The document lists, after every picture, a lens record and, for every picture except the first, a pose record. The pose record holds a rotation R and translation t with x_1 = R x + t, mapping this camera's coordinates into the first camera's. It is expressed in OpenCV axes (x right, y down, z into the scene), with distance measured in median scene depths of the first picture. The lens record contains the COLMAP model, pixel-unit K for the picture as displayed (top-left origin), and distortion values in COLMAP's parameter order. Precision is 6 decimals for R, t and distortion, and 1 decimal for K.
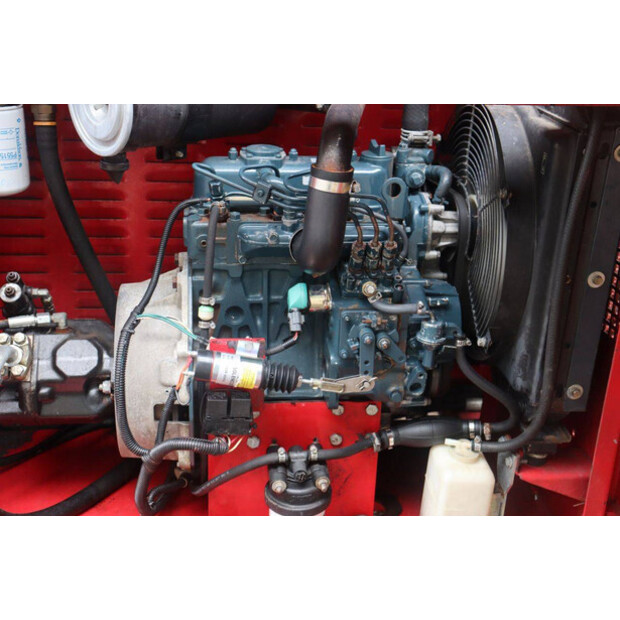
lens RADIAL K [[1000.0, 0, 306.7], [0, 1000.0, 306.3], [0, 0, 1]] dist [0.134159, 0.027153]
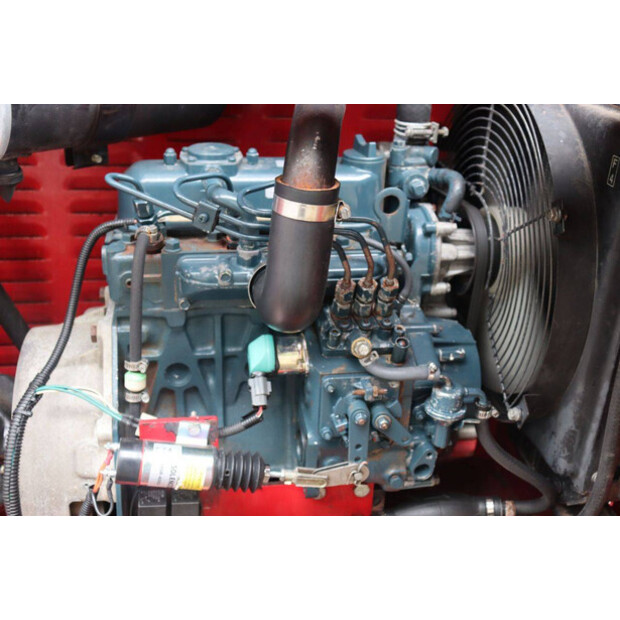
lens RADIAL K [[789.6, 0, 307.0], [0, 789.6, 299.3], [0, 0, 1]] dist [0.001193, 0.083191]
pose [[0.999137, -0.019304, 0.036784, 0.003660], [0.017139, 0.998153, 0.058280, -0.081794], [-0.037841, -0.057599, 0.997622, 0.423376]]
